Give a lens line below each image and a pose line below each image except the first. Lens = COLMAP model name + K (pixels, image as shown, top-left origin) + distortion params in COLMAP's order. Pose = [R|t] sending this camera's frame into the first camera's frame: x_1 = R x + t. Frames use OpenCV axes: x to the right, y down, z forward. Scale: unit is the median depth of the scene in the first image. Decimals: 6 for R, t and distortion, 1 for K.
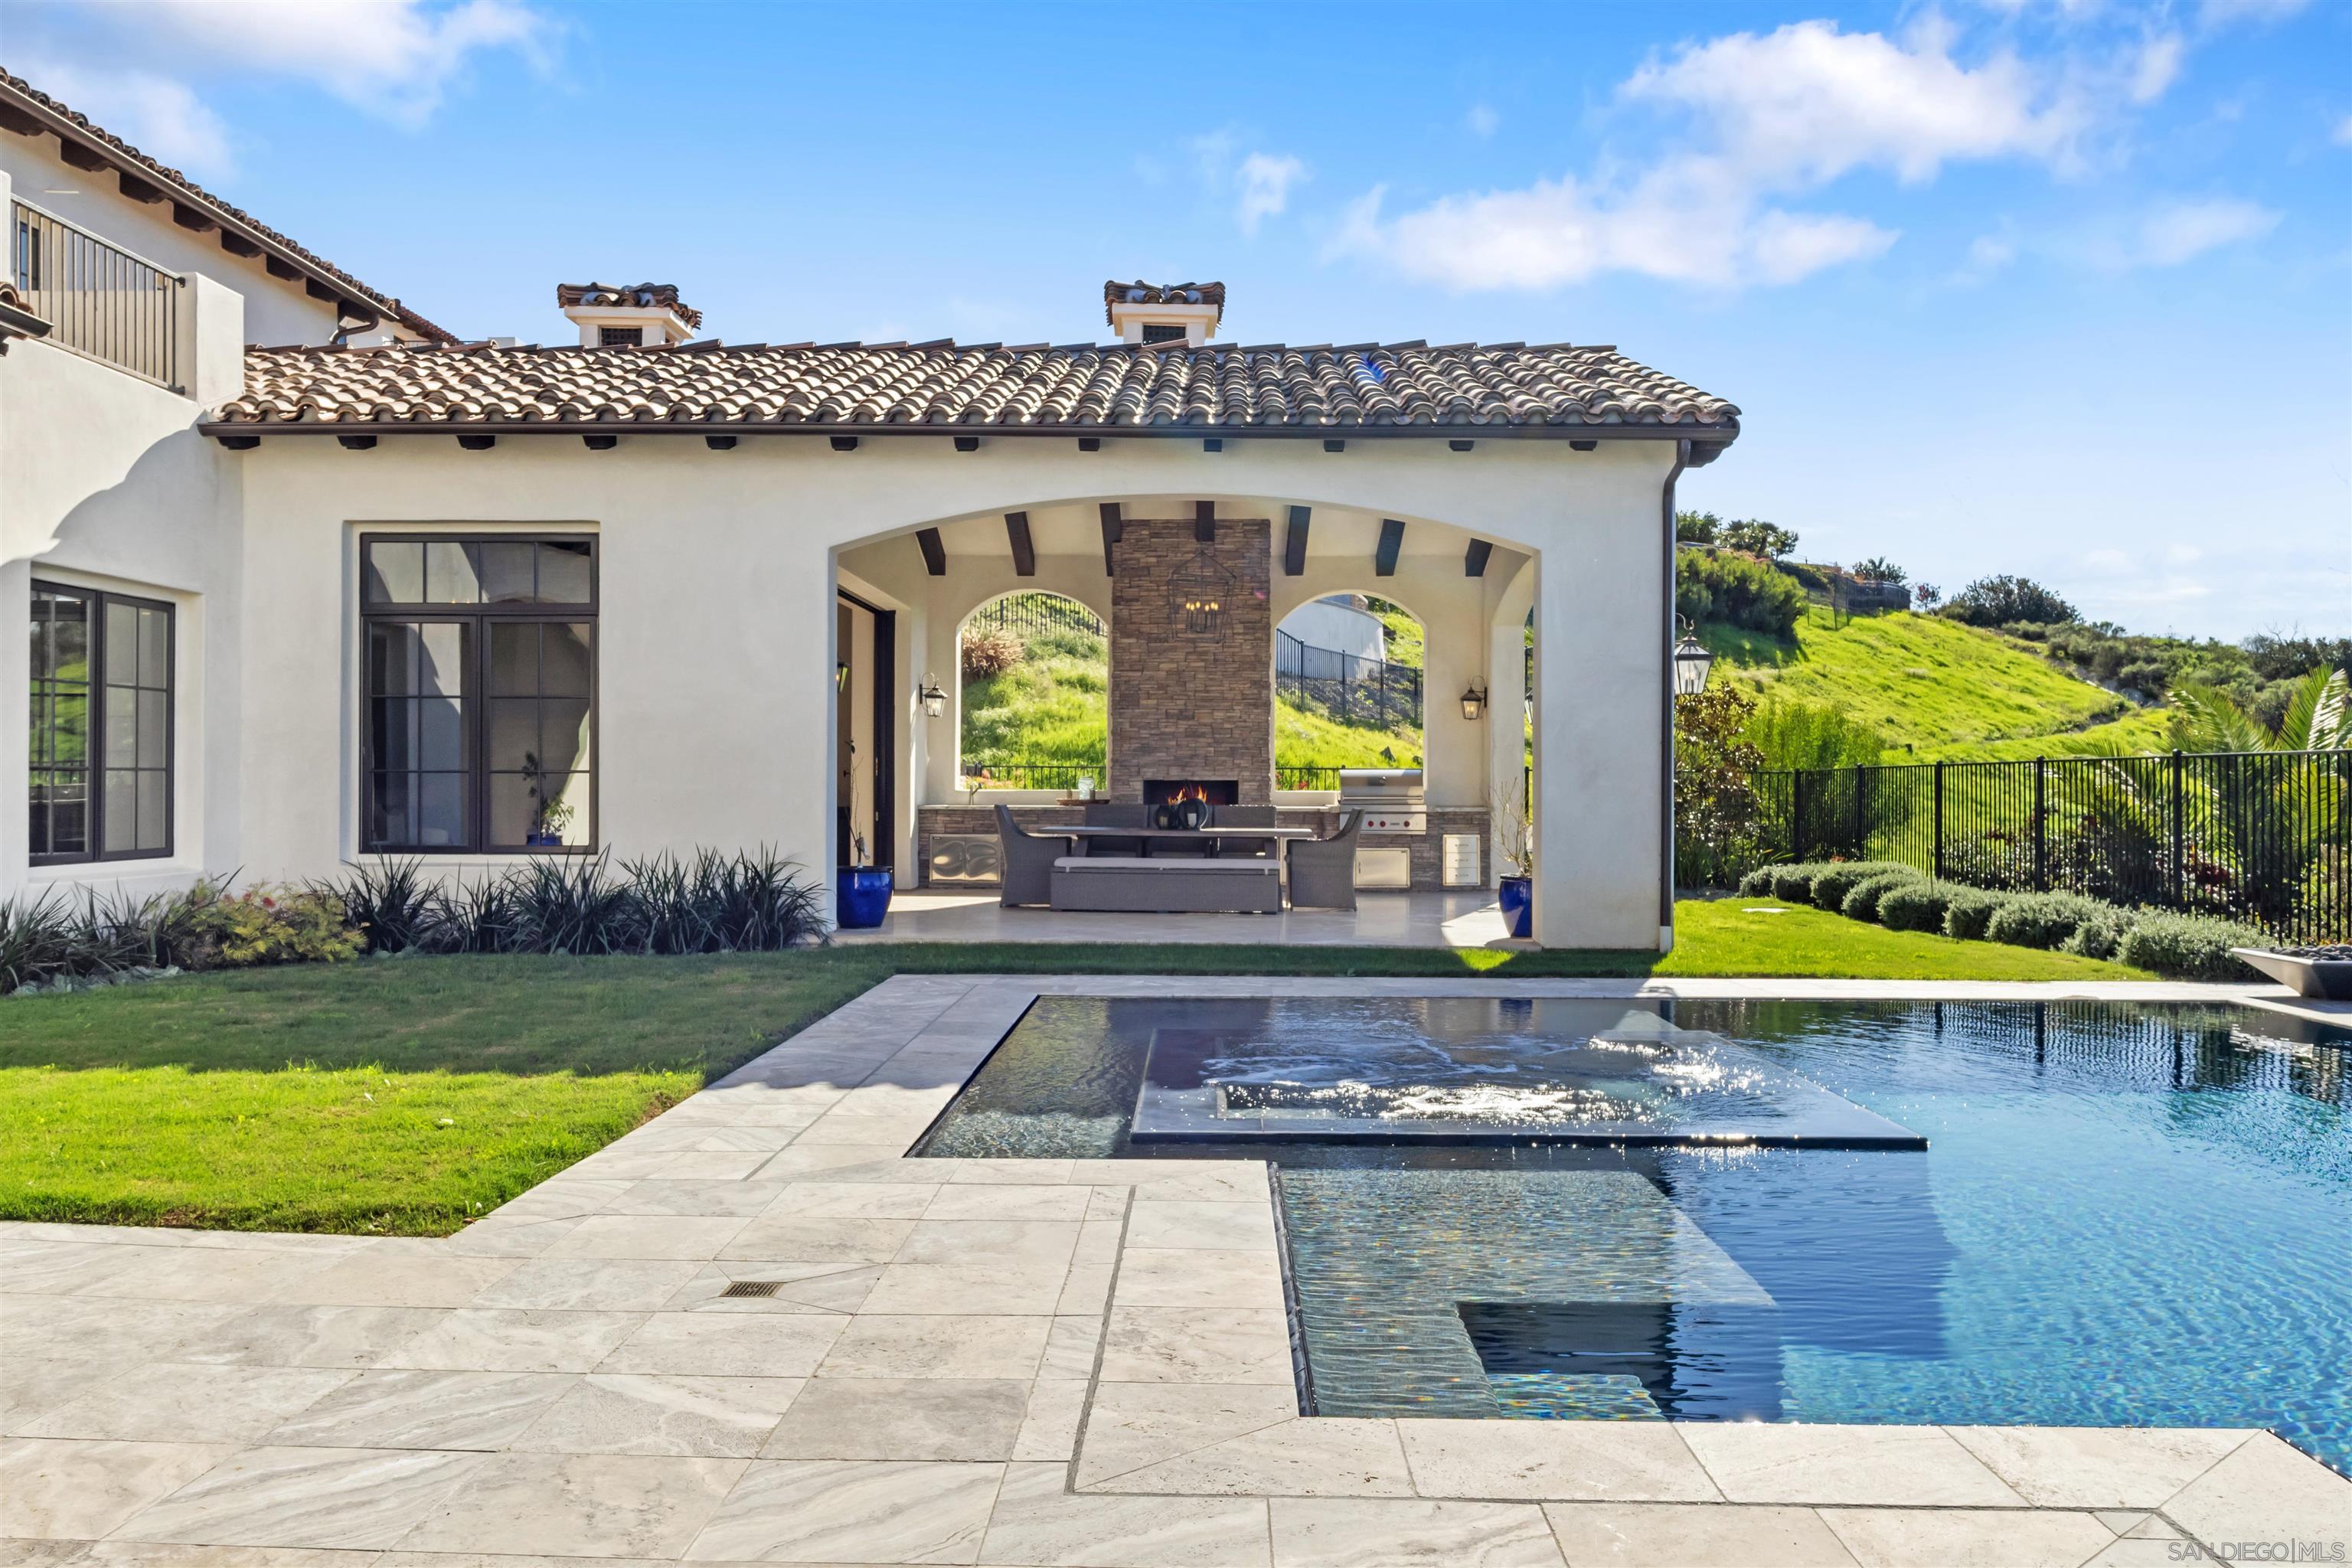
lens RADIAL K [[1818.6, 0, 1170.2], [0, 1818.6, 790.1], [0, 0, 1]] dist [0.003383, -0.006153]
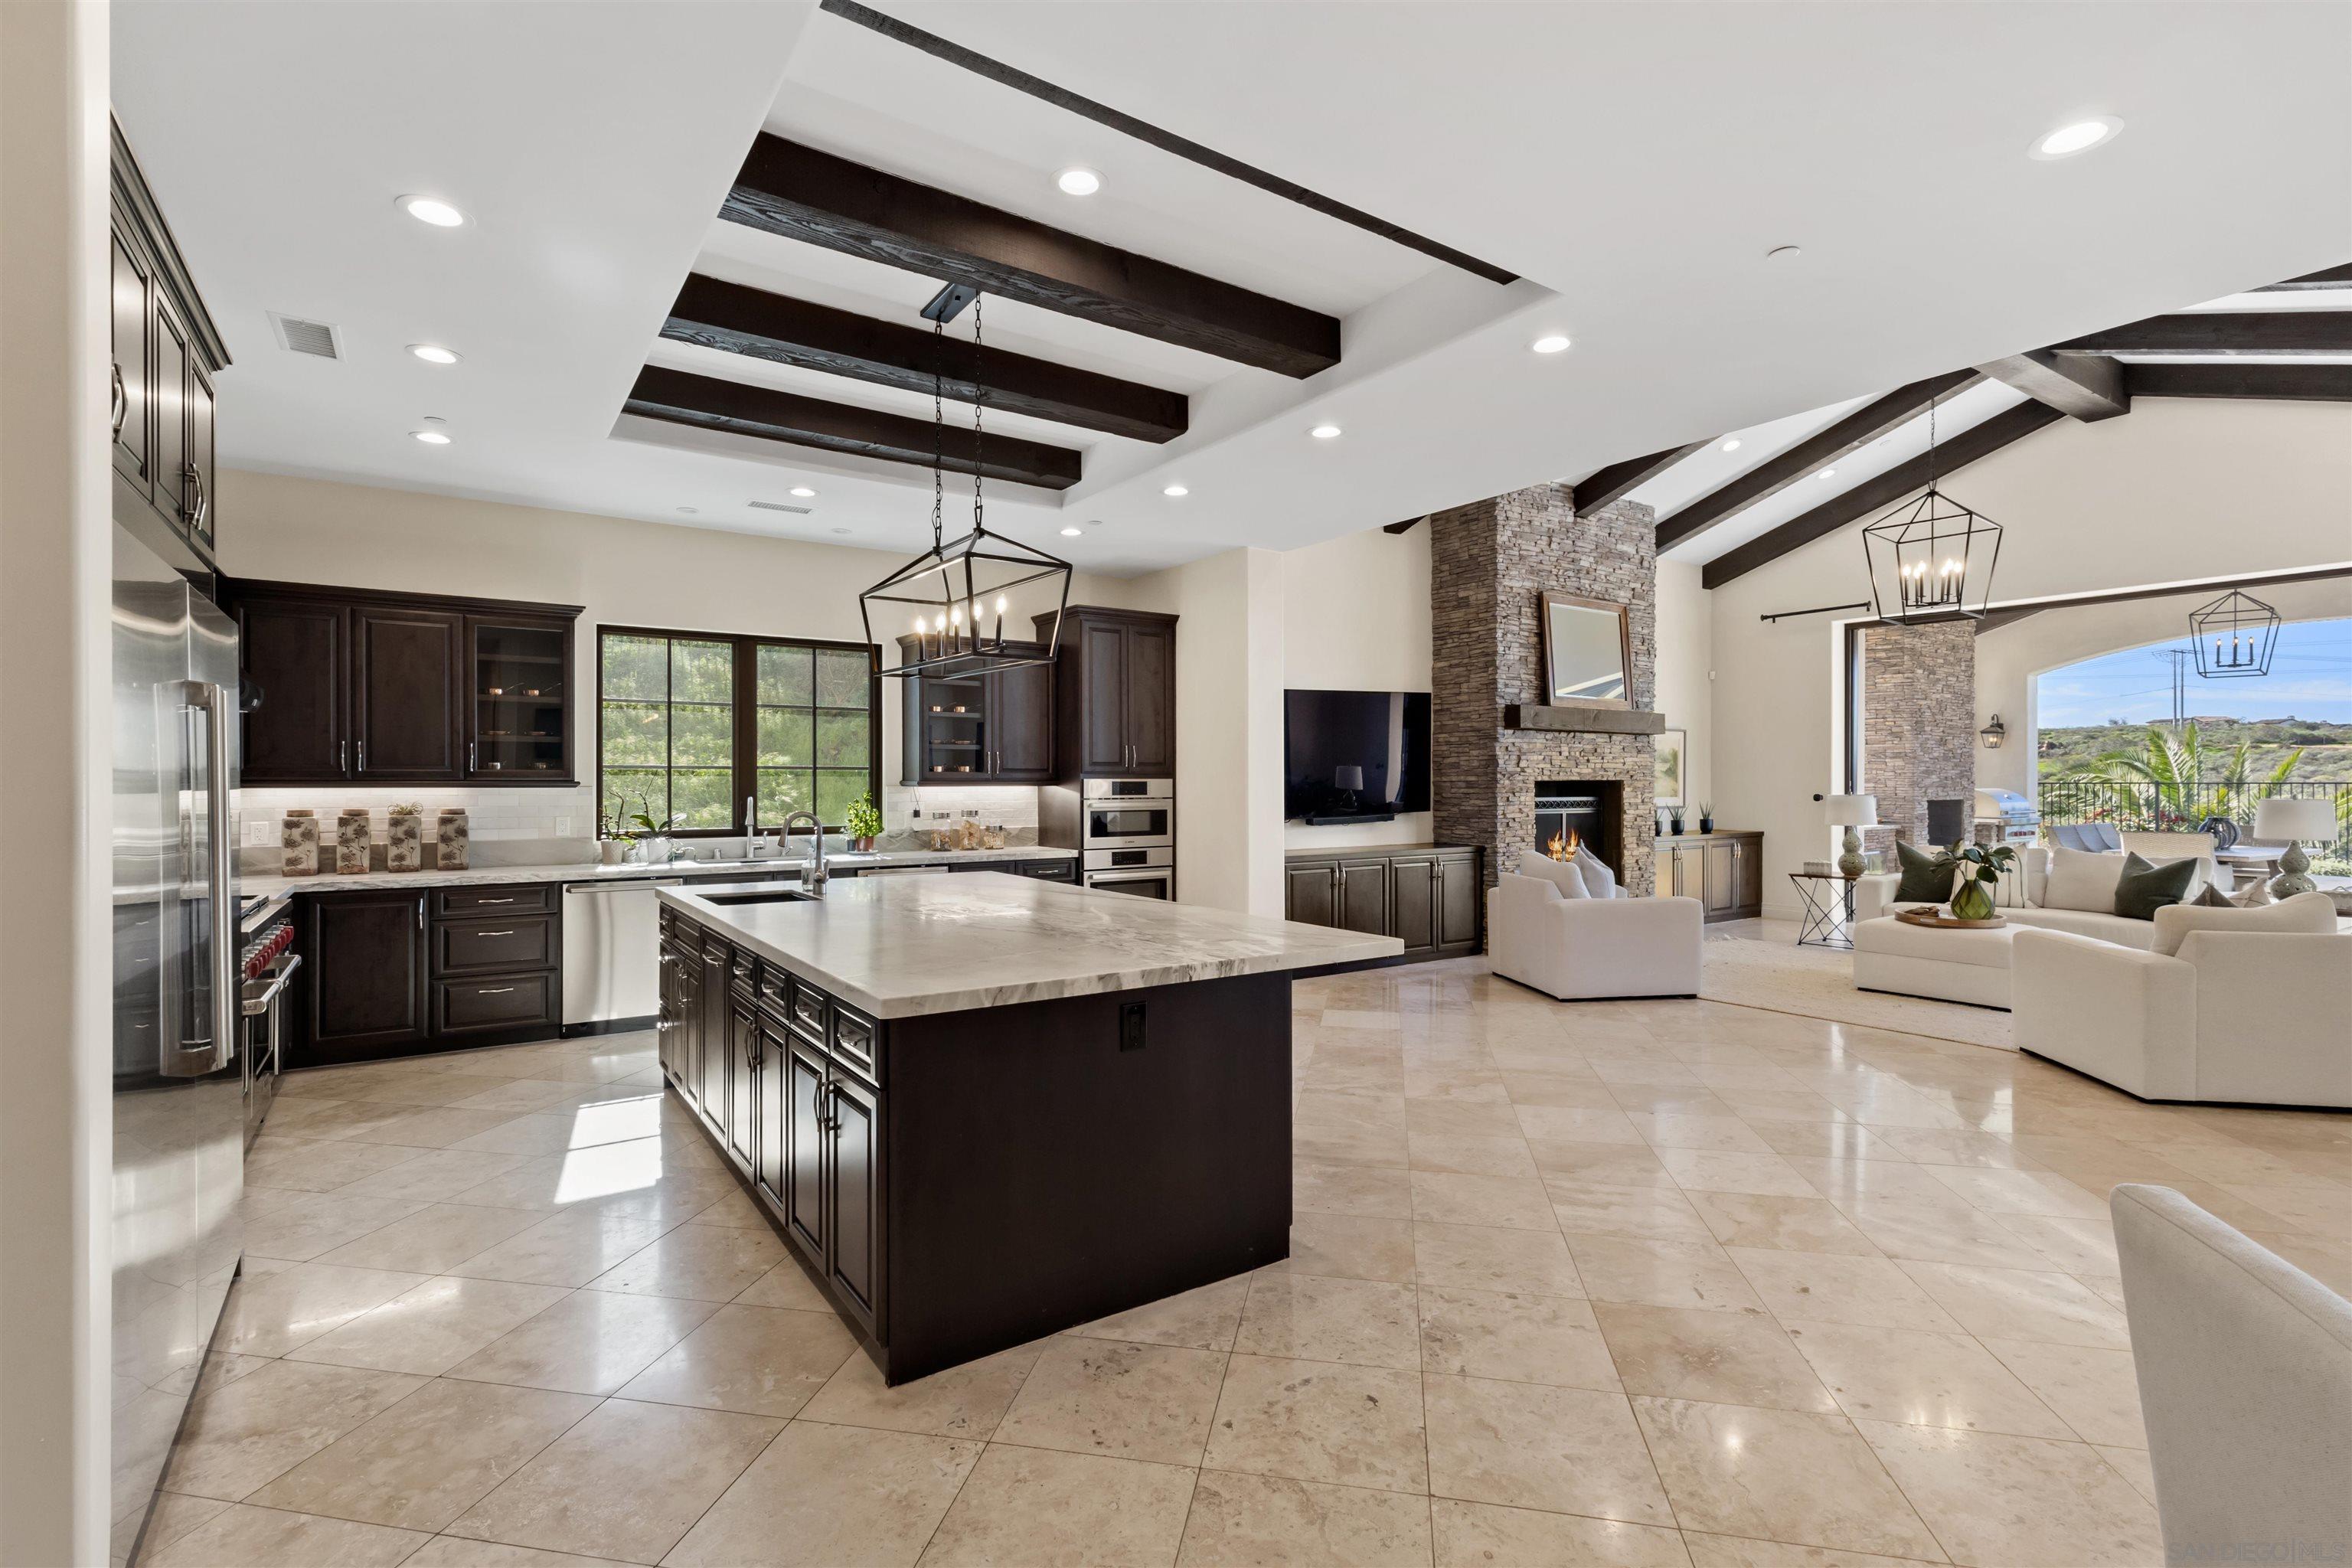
lens RADIAL K [[1084.4, 0, 1167.2], [0, 1084.4, 782.8], [0, 0, 1]] dist [0.005774, 0.000005]
pose [[0.816927, -0.000915, 0.576740, -0.835222], [-0.000074, 0.999999, 0.001690, -0.018504], [-0.576741, -0.001423, 0.816926, 0.800277]]
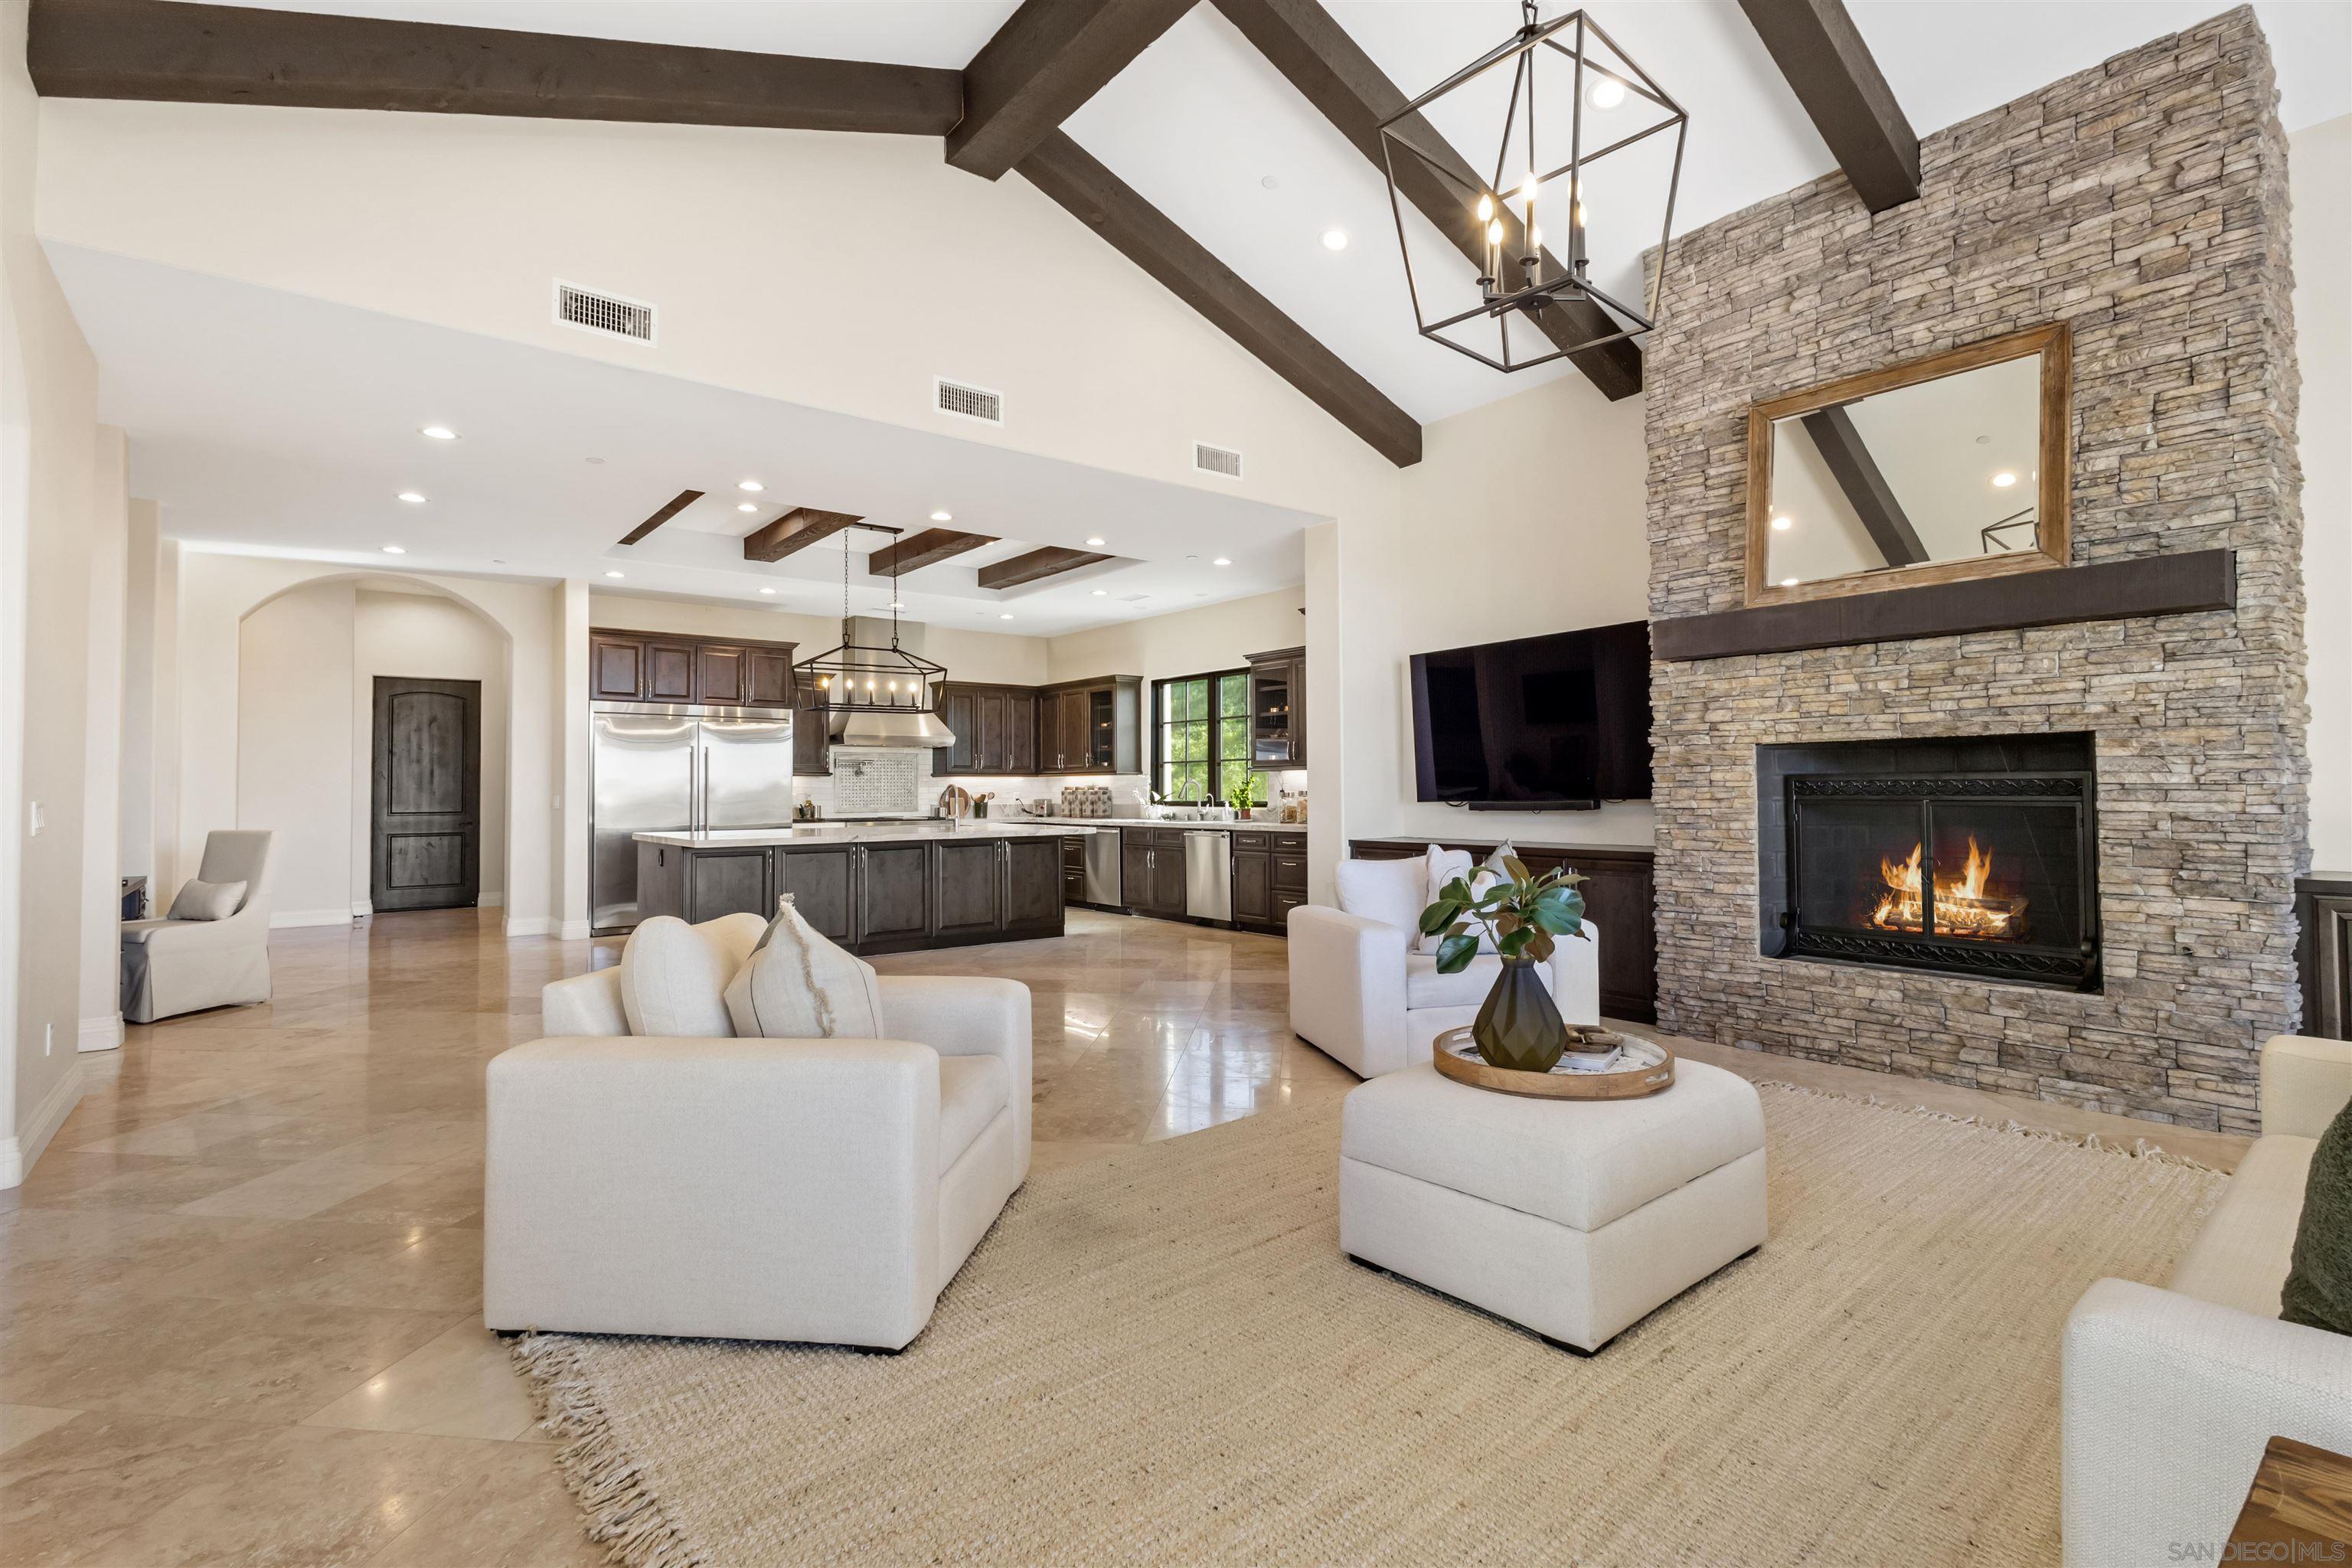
lens RADIAL K [[1084.4, 0, 1179.5], [0, 1084.4, 761.4], [0, 0, 1]] dist [0.005774, 0.000005]
pose [[0.643400, -0.024335, -0.765143, -0.283917], [0.007746, 0.999650, -0.025279, -0.008143], [0.765491, 0.010338, 0.643364, 0.817487]]
